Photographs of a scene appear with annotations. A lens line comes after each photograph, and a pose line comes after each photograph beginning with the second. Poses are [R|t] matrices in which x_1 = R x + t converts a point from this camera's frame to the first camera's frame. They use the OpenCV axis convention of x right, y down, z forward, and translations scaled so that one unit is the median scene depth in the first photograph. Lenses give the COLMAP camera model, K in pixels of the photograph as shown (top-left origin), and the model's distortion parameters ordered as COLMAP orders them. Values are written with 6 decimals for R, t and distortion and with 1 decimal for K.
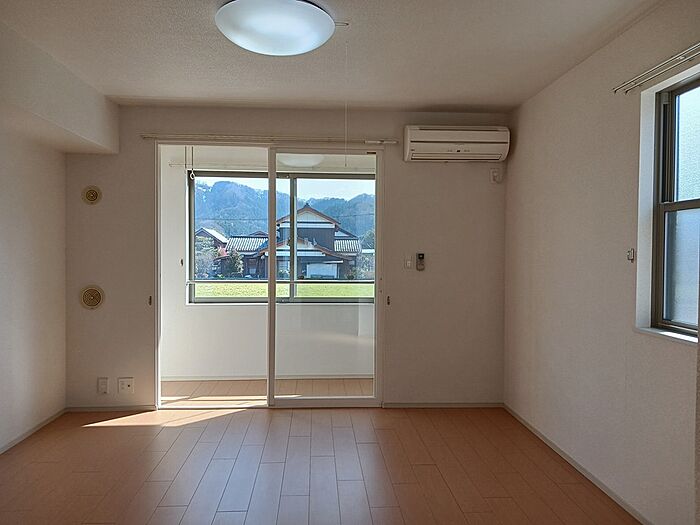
lens RADIAL K [[544.3, 0, 350.0], [0, 544.3, 262.5], [0, 0, 1]] dist [0.005903, -0.000648]
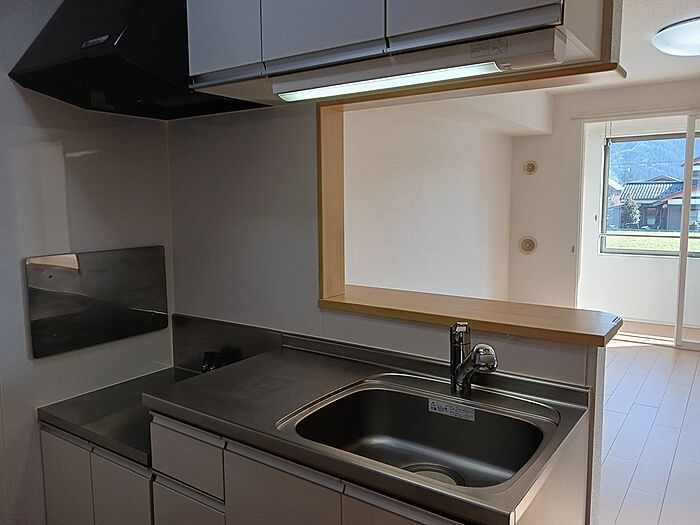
lens RADIAL K [[552.0, 0, 350.9], [0, 552.0, 256.1], [0, 0, 1]] dist [-0.001537, -0.000923]
pose [[0.781906, 0.055549, -0.620916, 0.020713], [-0.004607, 0.996510, 0.083350, -0.015027], [0.623379, -0.062311, 0.779433, -0.253221]]
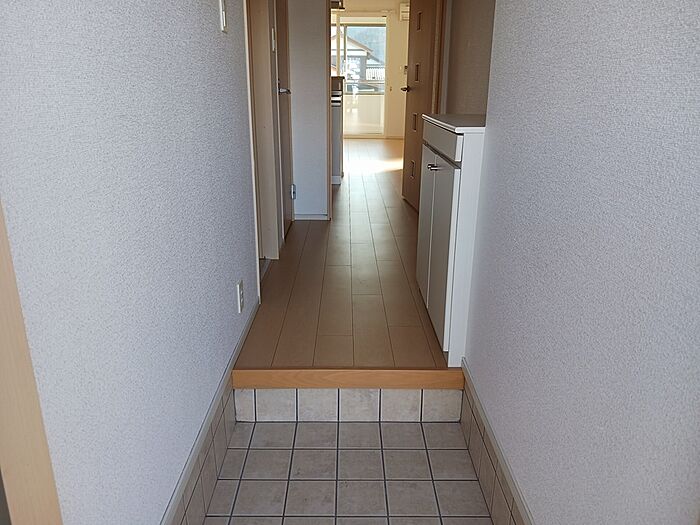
lens RADIAL K [[544.3, 0, 350.0], [0, 544.3, 262.5], [0, 0, 1]] dist [0.005903, -0.000648]
pose [[0.998405, 0.019845, -0.052850, 0.030398], [-0.003375, 0.955485, 0.295020, 0.073718], [0.056352, -0.294371, 0.954028, -1.091109]]
